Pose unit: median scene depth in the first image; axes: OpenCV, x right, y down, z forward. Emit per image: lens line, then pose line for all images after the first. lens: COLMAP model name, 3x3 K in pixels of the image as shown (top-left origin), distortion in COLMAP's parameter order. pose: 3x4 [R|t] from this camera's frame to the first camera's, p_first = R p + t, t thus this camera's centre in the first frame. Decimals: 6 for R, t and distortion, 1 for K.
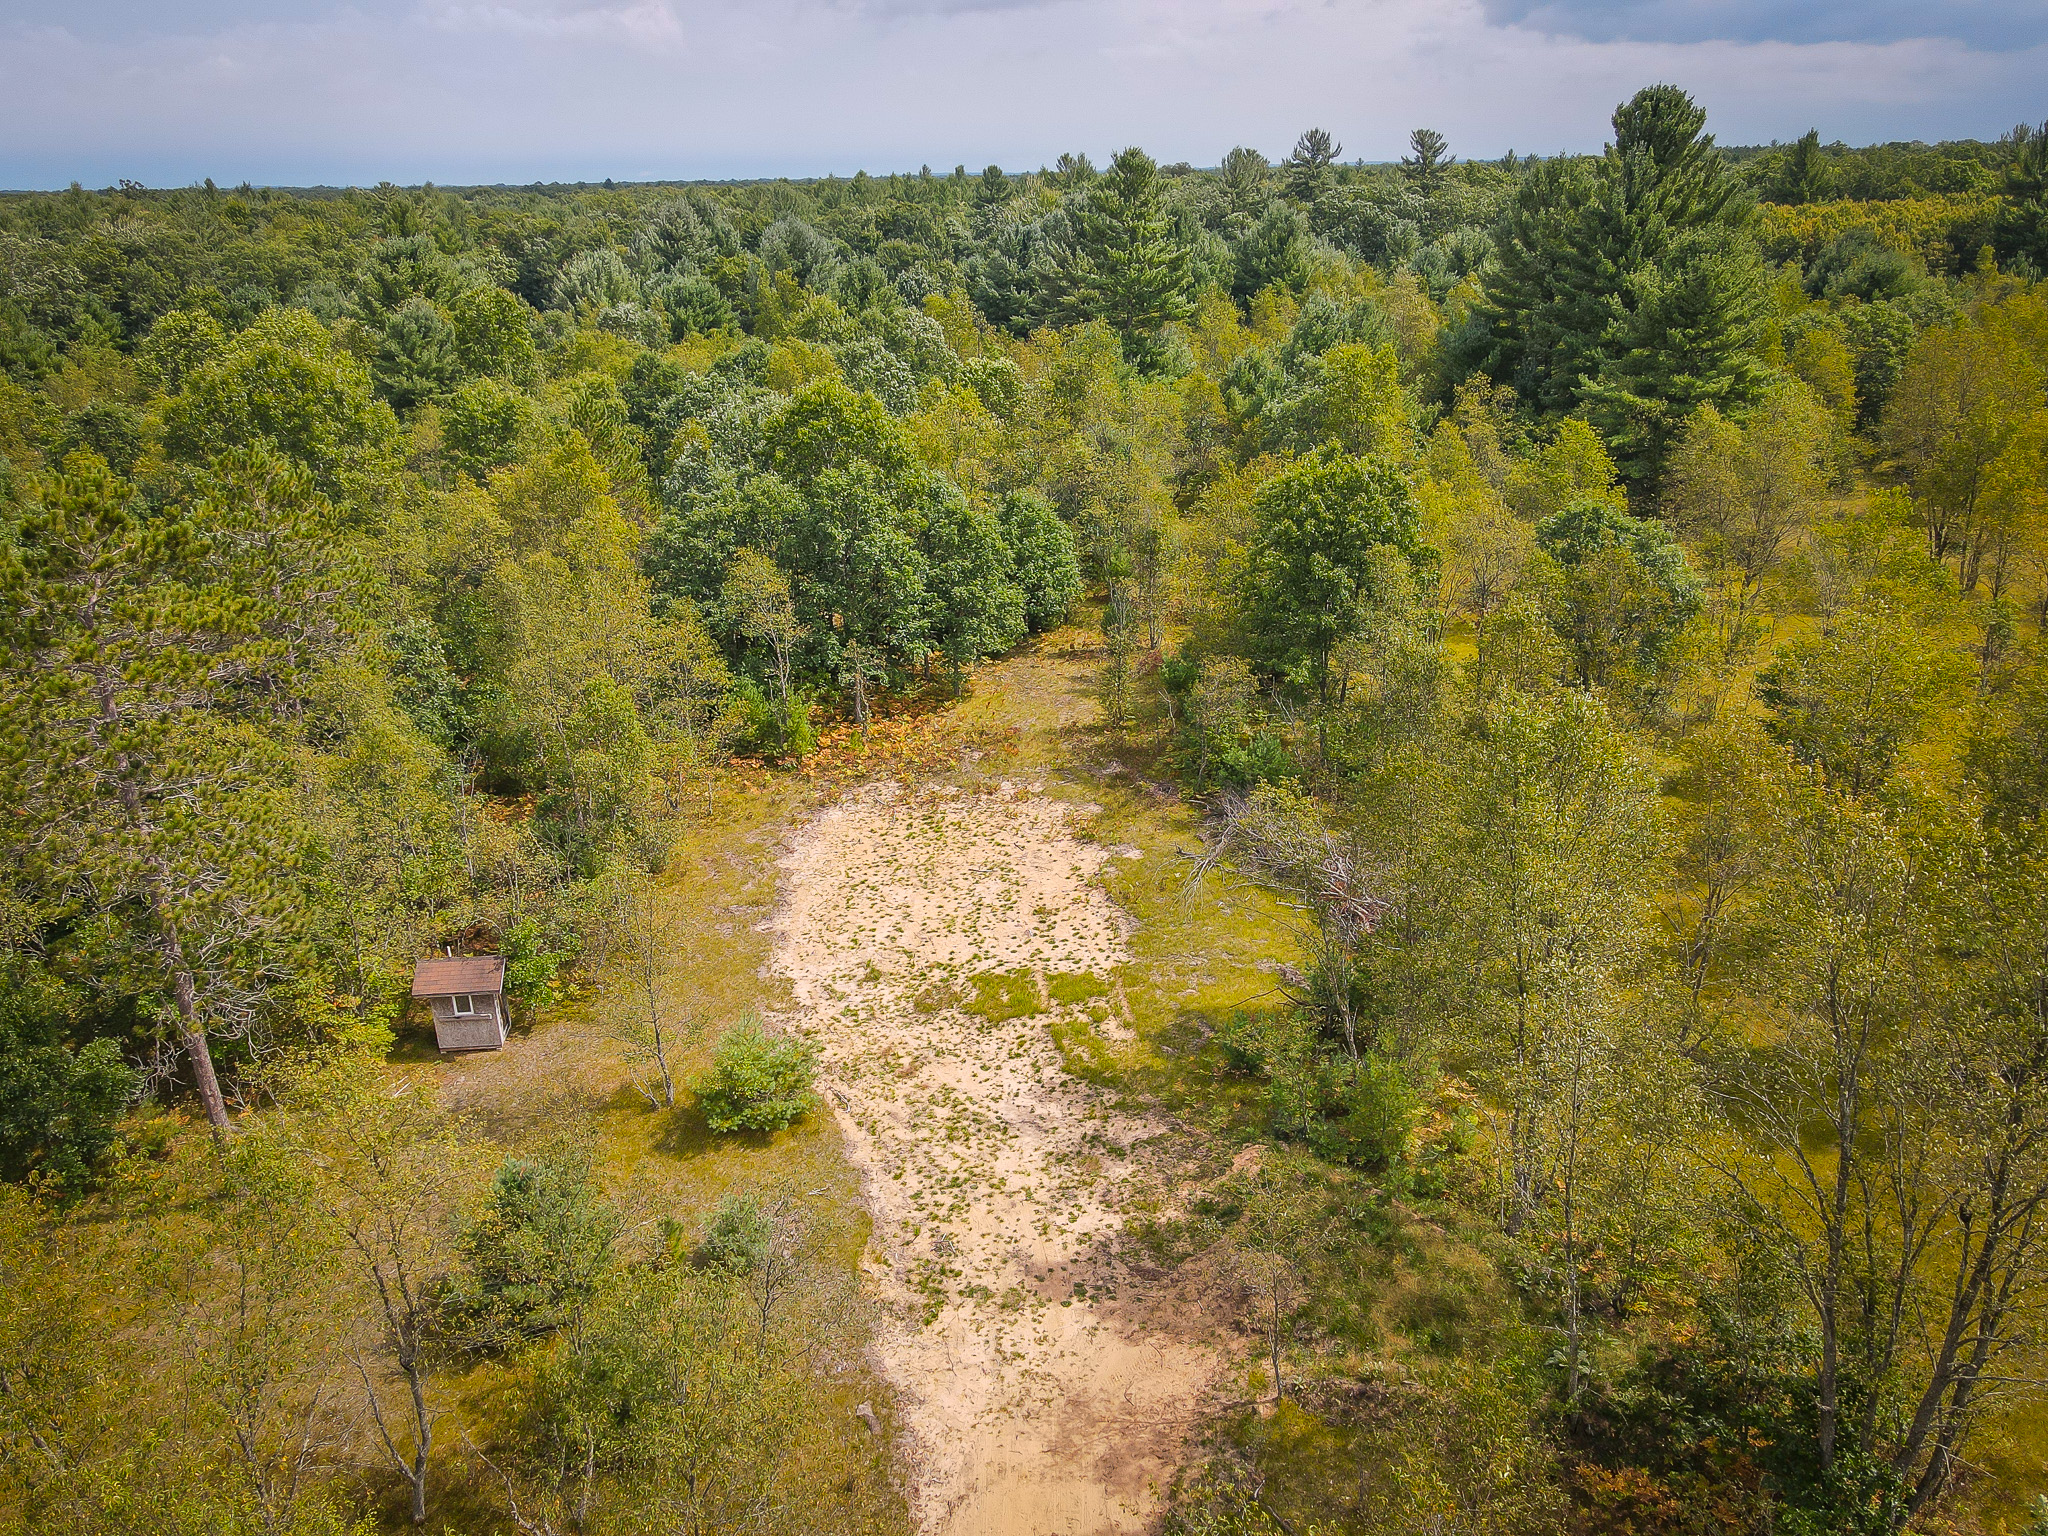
lens RADIAL K [[1489.9, 0, 1016.3], [0, 1489.9, 752.1], [0, 0, 1]] dist [0.015544, 0.016676]
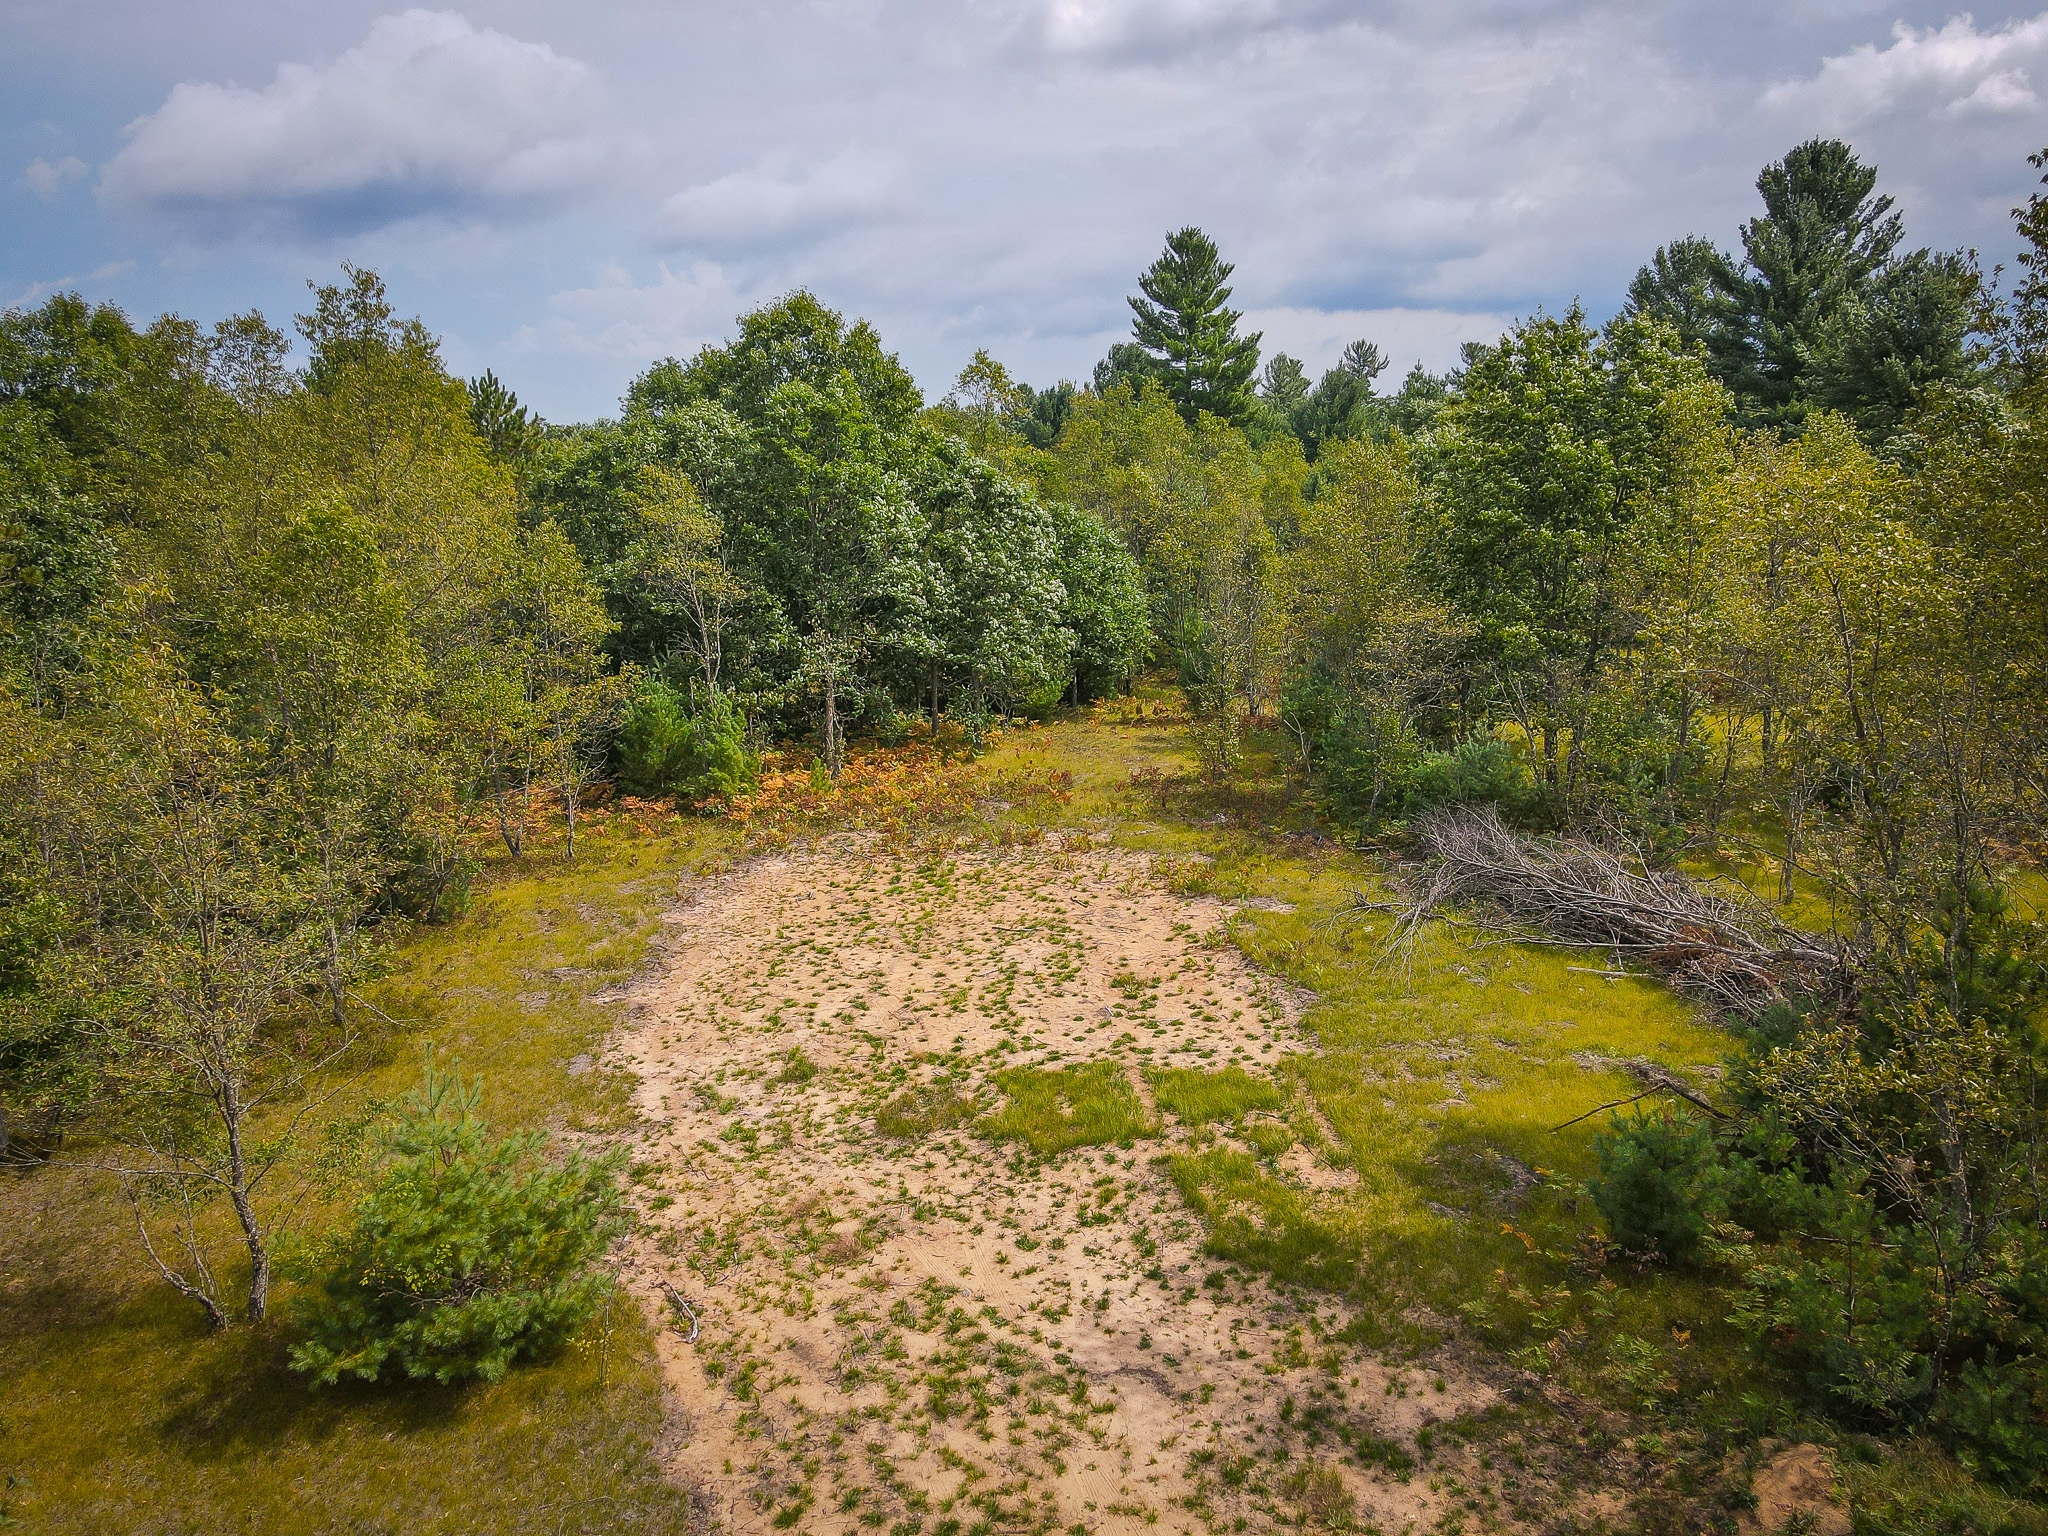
lens RADIAL K [[1489.9, 0, 1011.7], [0, 1489.9, 765.2], [0, 0, 1]] dist [0.015544, 0.016676]
pose [[0.999774, 0.007404, -0.019953, -0.014387], [-0.010786, 0.984489, -0.175114, 0.122718], [0.018347, 0.175290, 0.984346, 0.446583]]
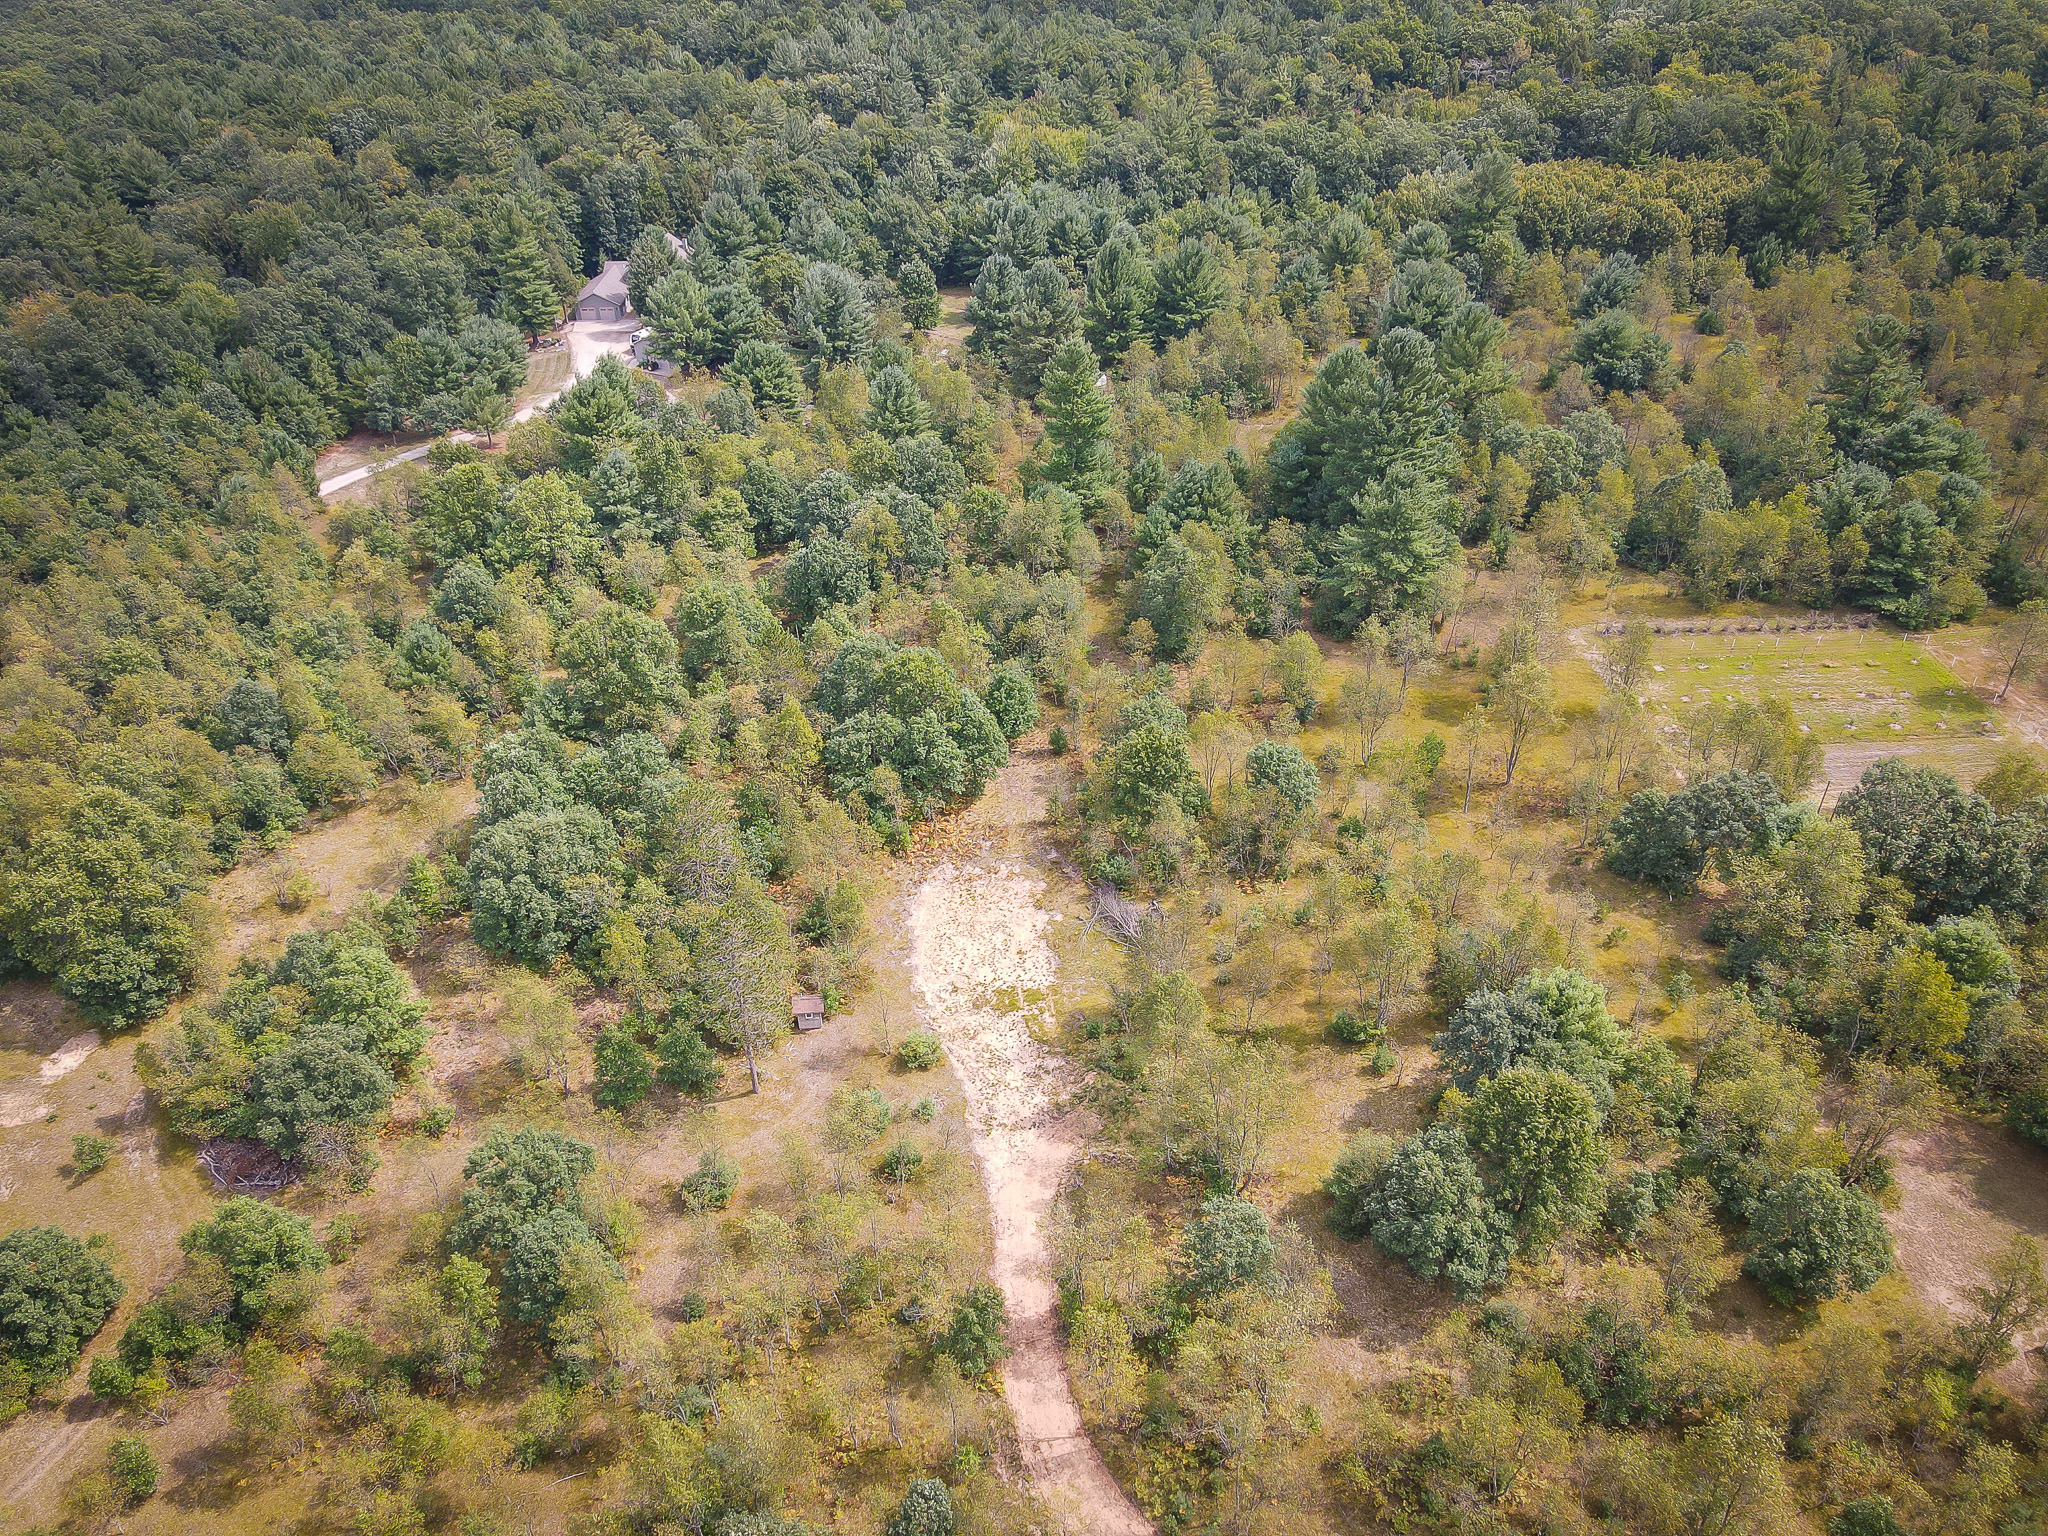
lens RADIAL K [[1489.9, 0, 1013.2], [0, 1489.9, 762.7], [0, 0, 1]] dist [0.015544, 0.016676]
pose [[0.999768, -0.007655, 0.020119, -0.040451], [0.002600, 0.970729, 0.240162, -0.766352], [-0.021369, -0.240054, 0.970524, -1.267784]]
